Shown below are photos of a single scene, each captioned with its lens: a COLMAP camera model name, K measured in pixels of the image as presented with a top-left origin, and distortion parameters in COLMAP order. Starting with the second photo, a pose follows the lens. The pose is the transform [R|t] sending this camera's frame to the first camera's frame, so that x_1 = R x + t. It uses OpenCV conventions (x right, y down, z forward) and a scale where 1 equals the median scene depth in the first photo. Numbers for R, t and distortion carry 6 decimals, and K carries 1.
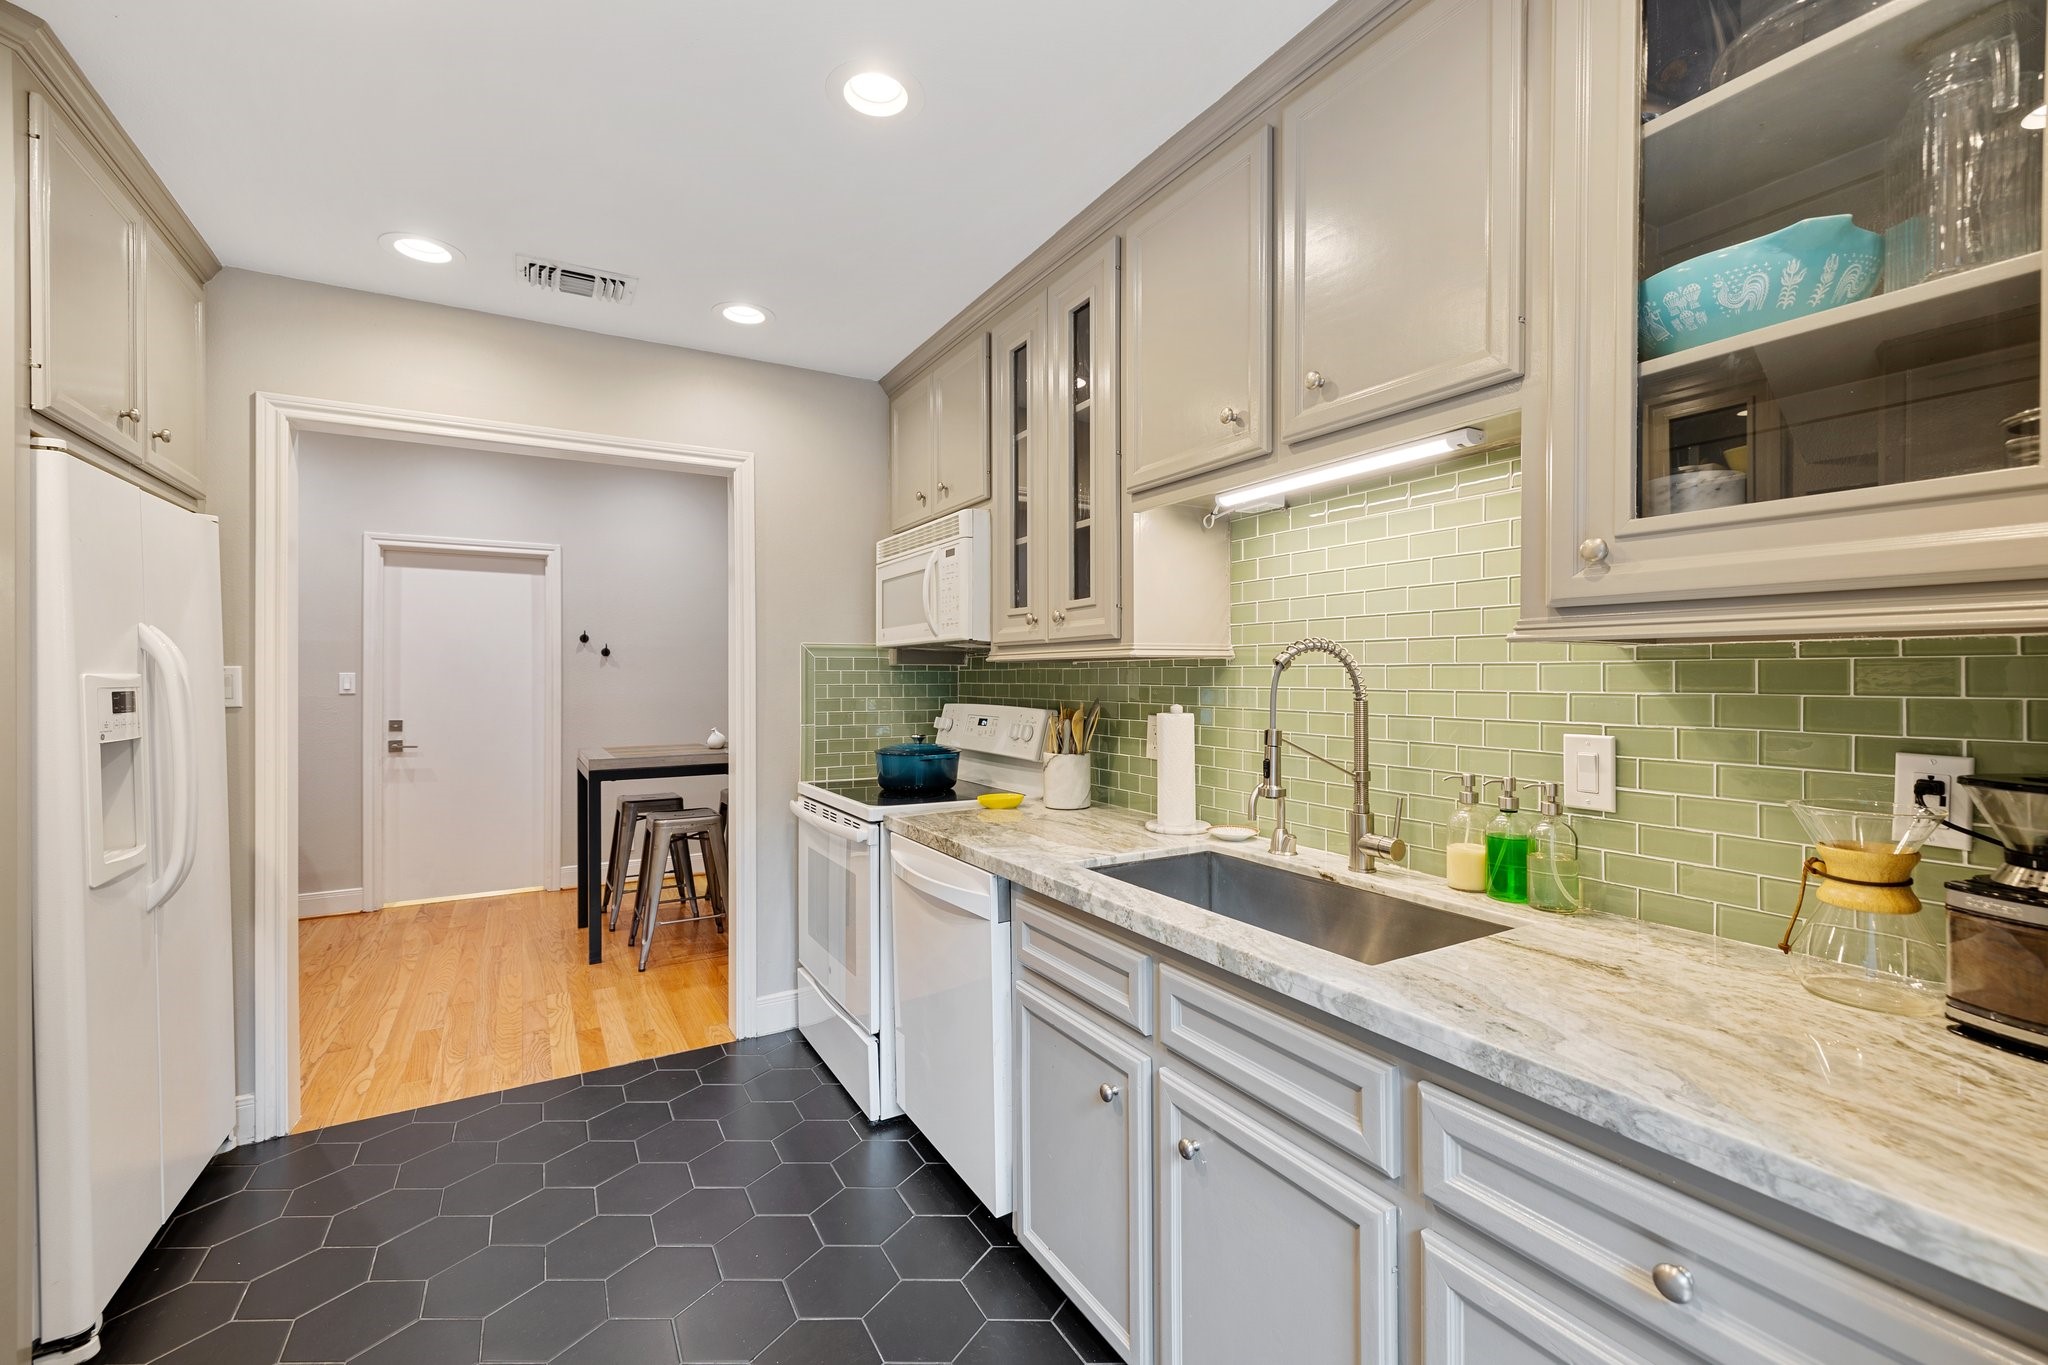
lens RADIAL K [[855.6, 0, 1020.3], [0, 855.6, 677.9], [0, 0, 1]] dist [0.003669, -0.001074]
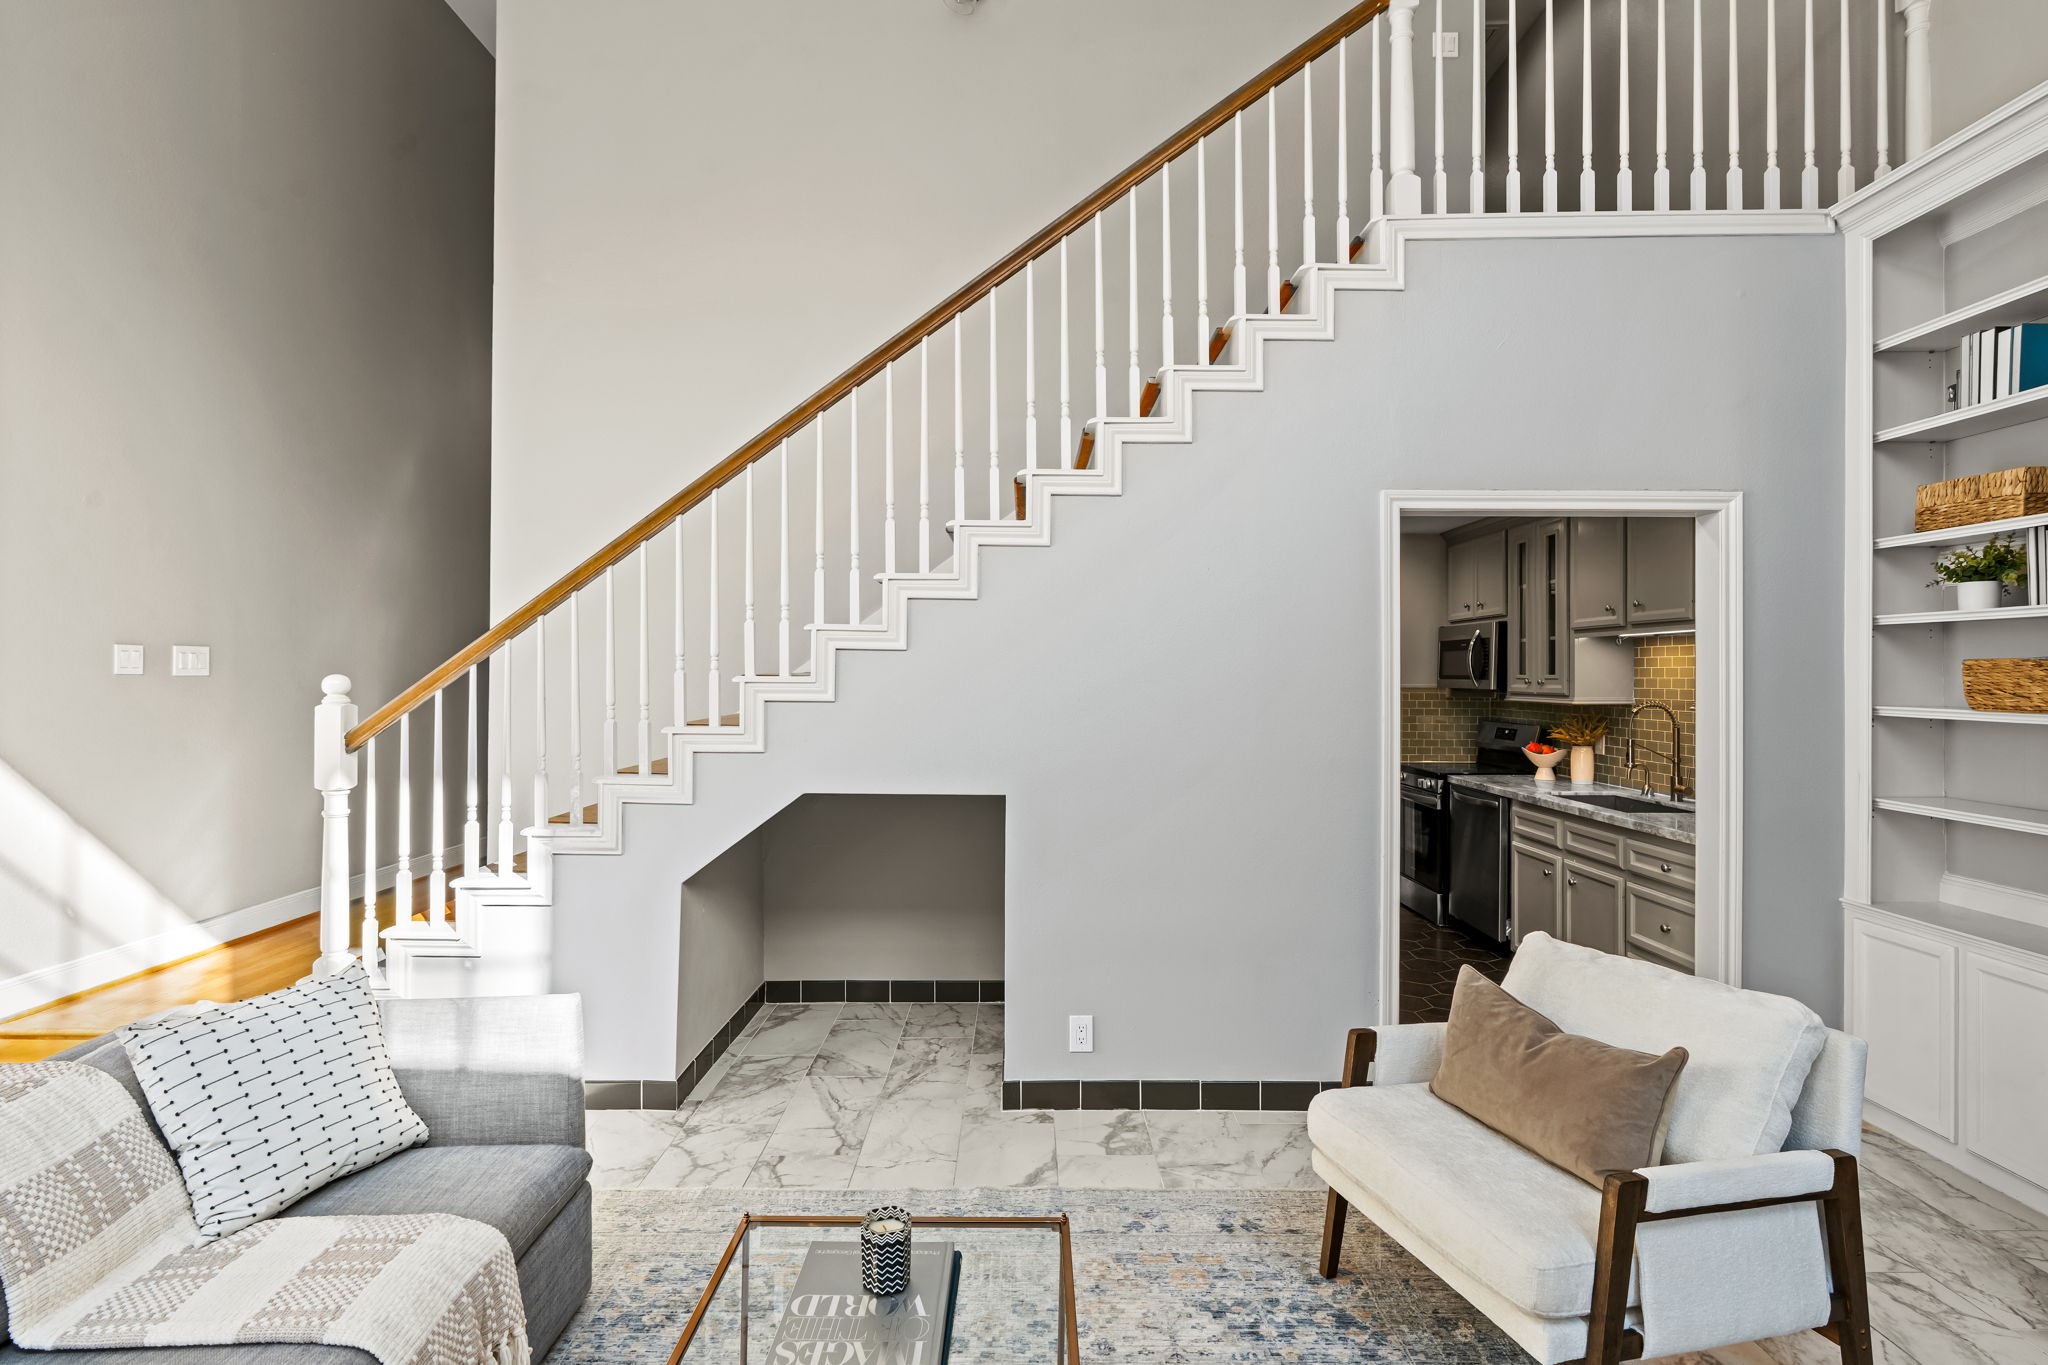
lens RADIAL K [[976.0, 0, 1026.4], [0, 976.0, 669.5], [0, 0, 1]] dist [-0.003116, -0.000626]
pose [[0.863727, 0.000979, -0.503958, 0.148027], [-0.004641, 0.999971, -0.006012, -0.076769], [0.503938, 0.007531, 0.863707, -1.547998]]
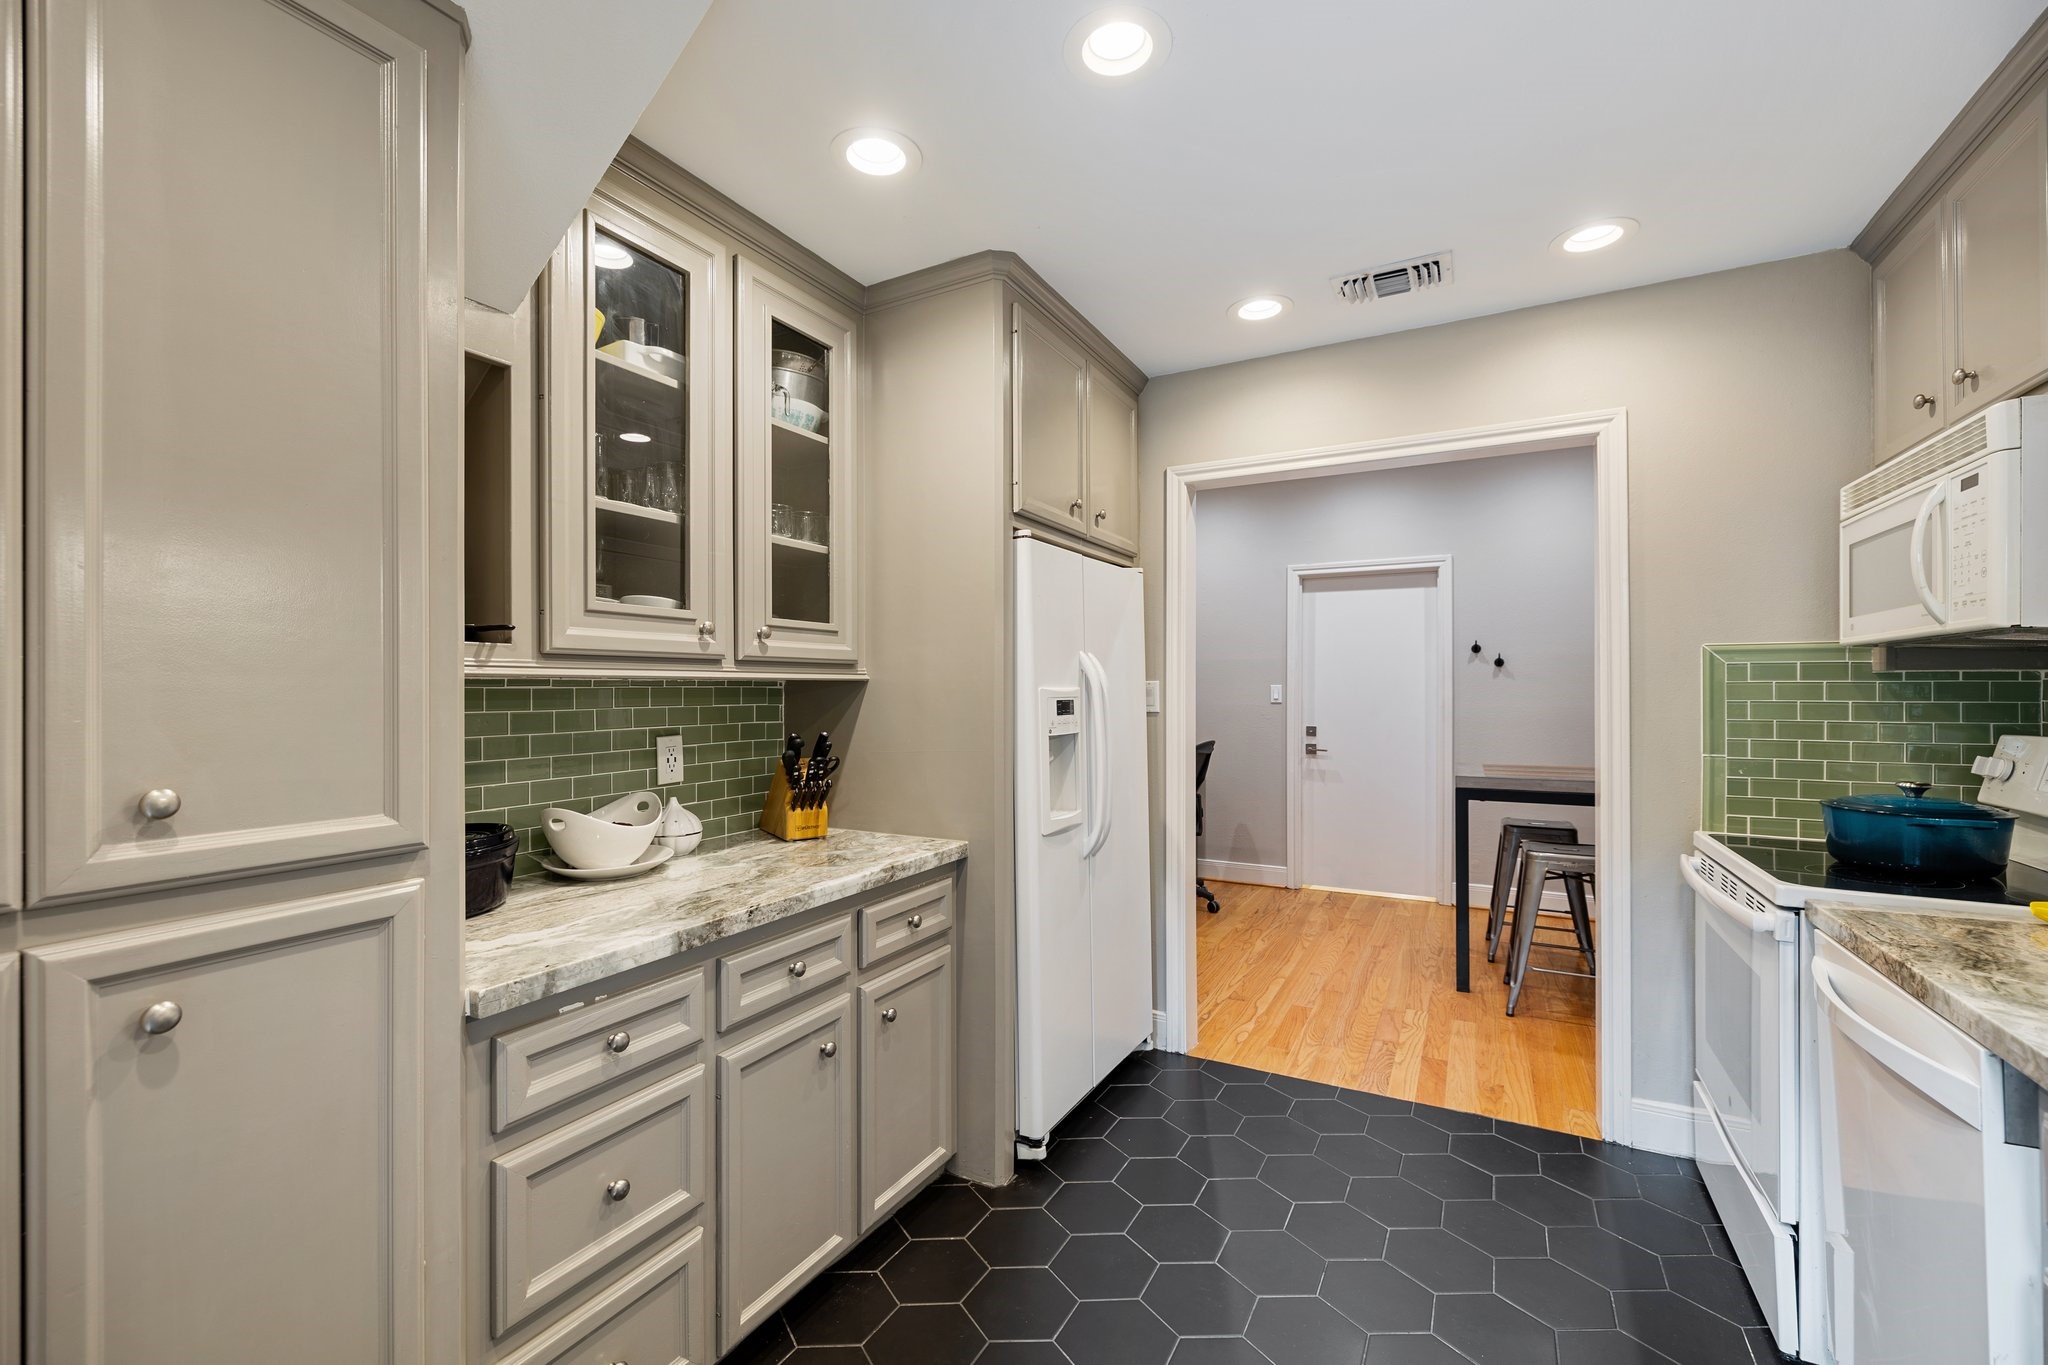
lens RADIAL K [[855.6, 0, 1019.3], [0, 855.6, 686.0], [0, 0, 1]] dist [0.003669, -0.001074]
pose [[0.525207, -0.001582, -0.850973, 0.088124], [-0.001142, 0.999996, -0.002564, -0.002531], [0.850974, 0.002318, 0.525203, 0.139977]]
